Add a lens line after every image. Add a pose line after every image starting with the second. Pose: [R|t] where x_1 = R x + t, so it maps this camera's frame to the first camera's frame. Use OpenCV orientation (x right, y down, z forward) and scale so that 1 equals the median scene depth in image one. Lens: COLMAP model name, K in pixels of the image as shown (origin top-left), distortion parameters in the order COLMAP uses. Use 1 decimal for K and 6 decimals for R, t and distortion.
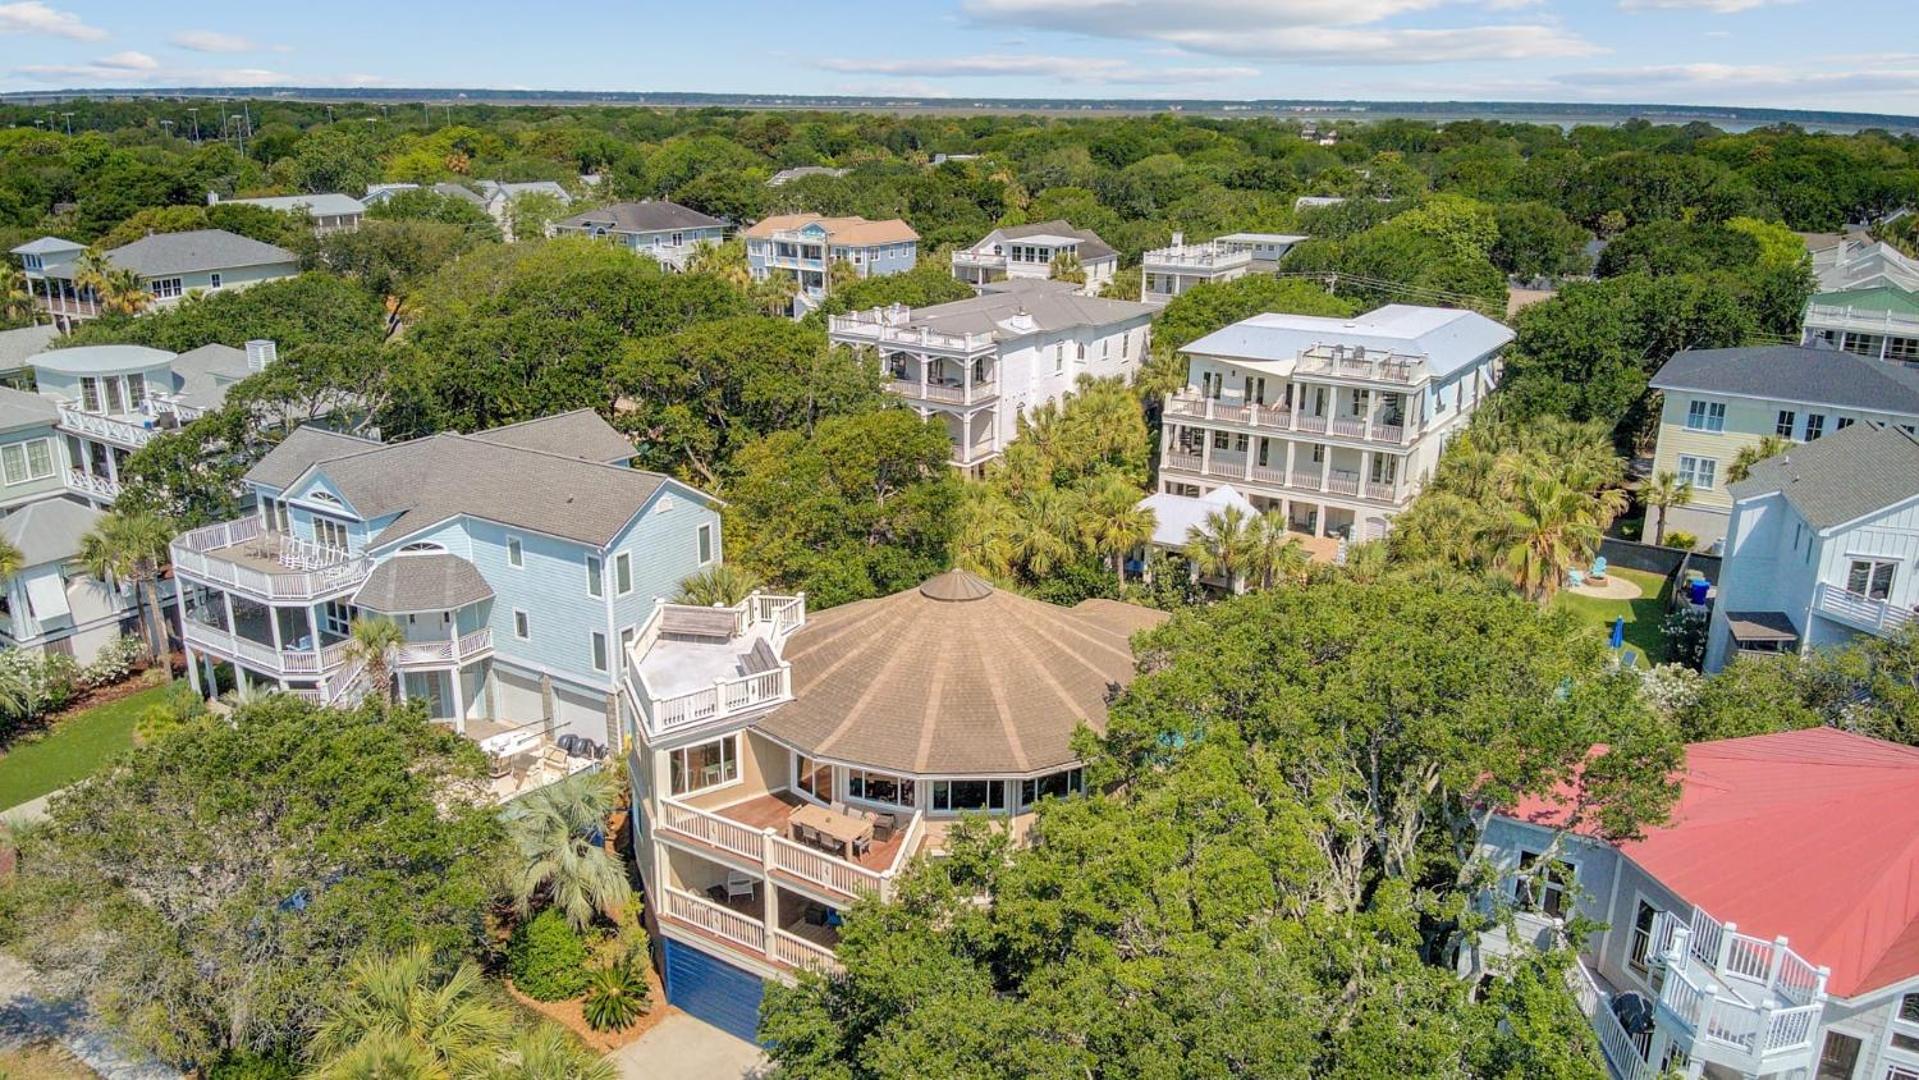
lens RADIAL K [[1377.5, 0, 956.8], [0, 1377.5, 542.4], [0, 0, 1]] dist [0.188472, -0.412478]
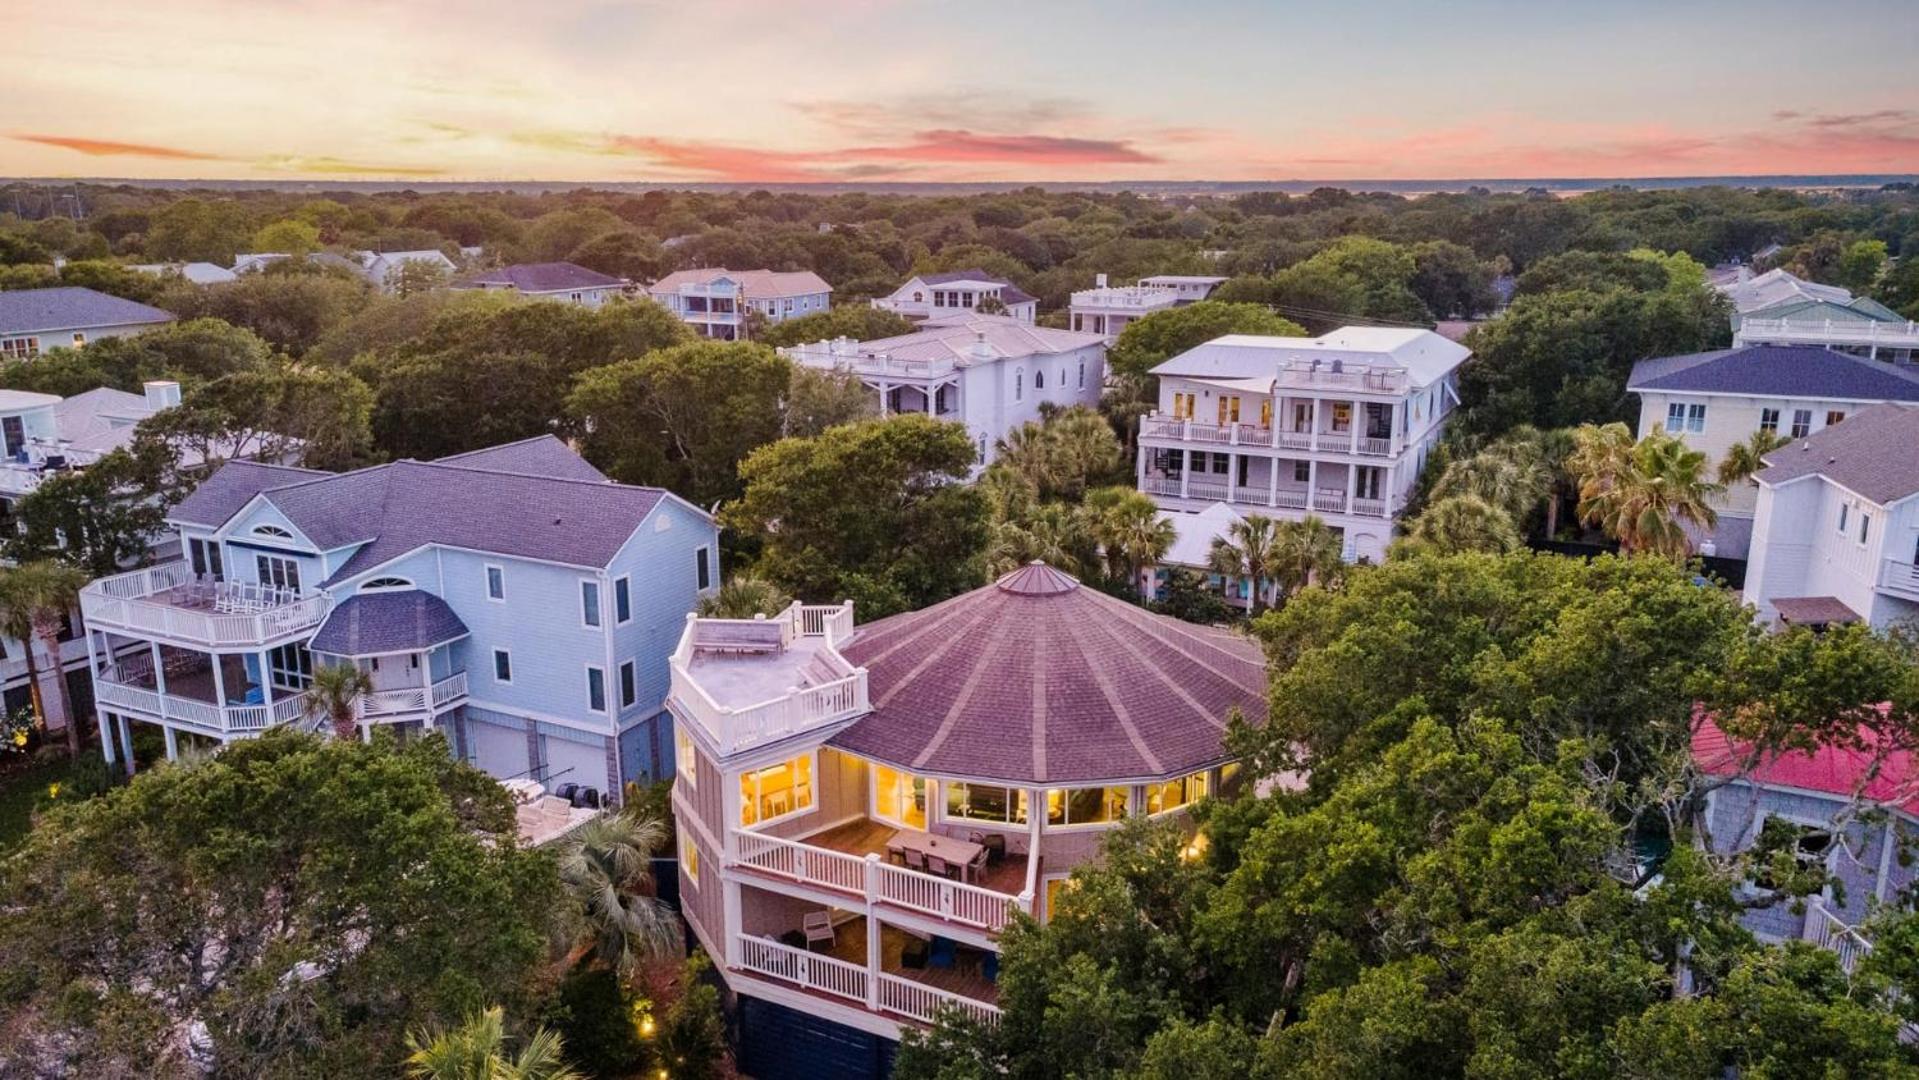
lens RADIAL K [[1395.2, 0, 956.3], [0, 1395.2, 534.4], [0, 0, 1]] dist [0.029730, -0.001488]
pose [[0.995239, -0.036767, 0.090264, -0.085680], [0.042241, 0.997334, -0.059503, 0.034789], [-0.087835, 0.063033, 0.994139, 0.070849]]
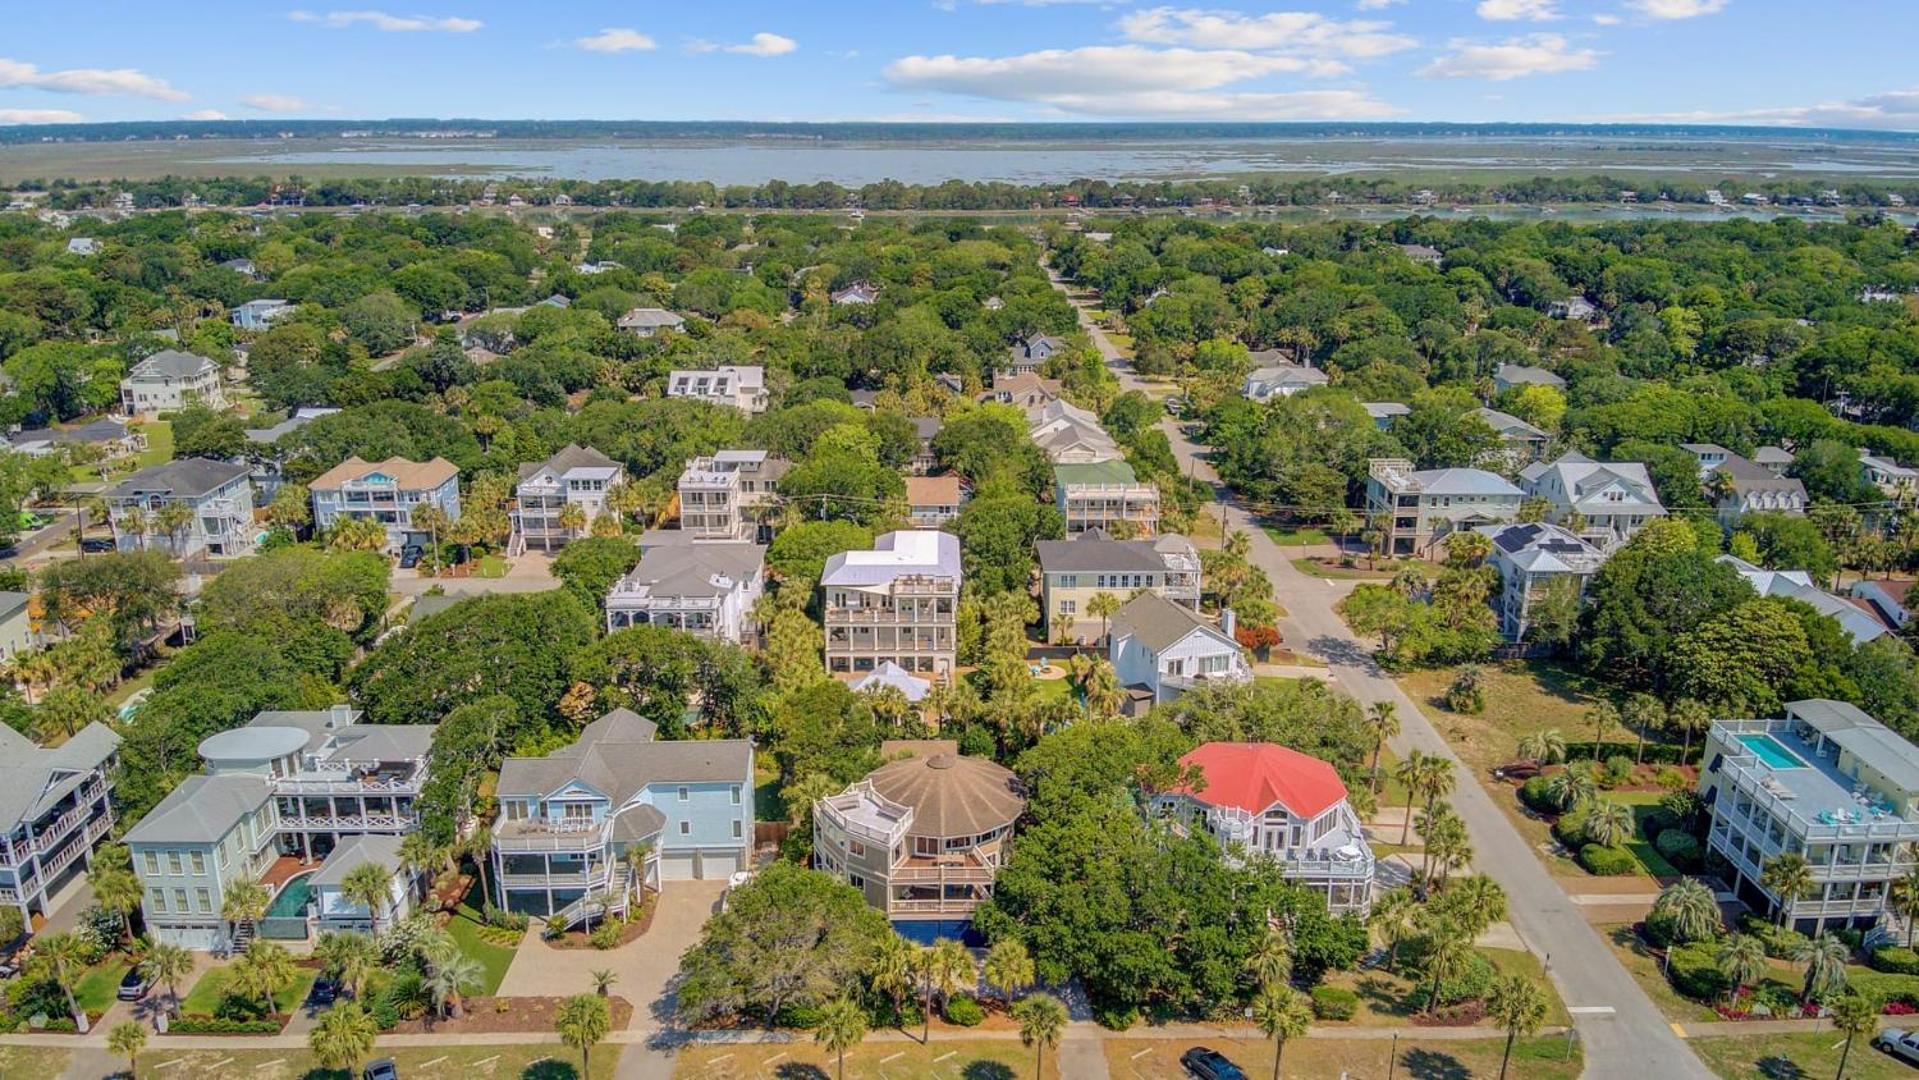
lens RADIAL K [[1377.5, 0, 956.8], [0, 1377.5, 542.4], [0, 0, 1]] dist [0.188472, -0.412478]
pose [[0.828699, -0.169676, 0.533355, -0.857030], [0.172675, 0.983963, 0.044733, -0.322702], [-0.532392, 0.055027, 0.844708, -0.830958]]
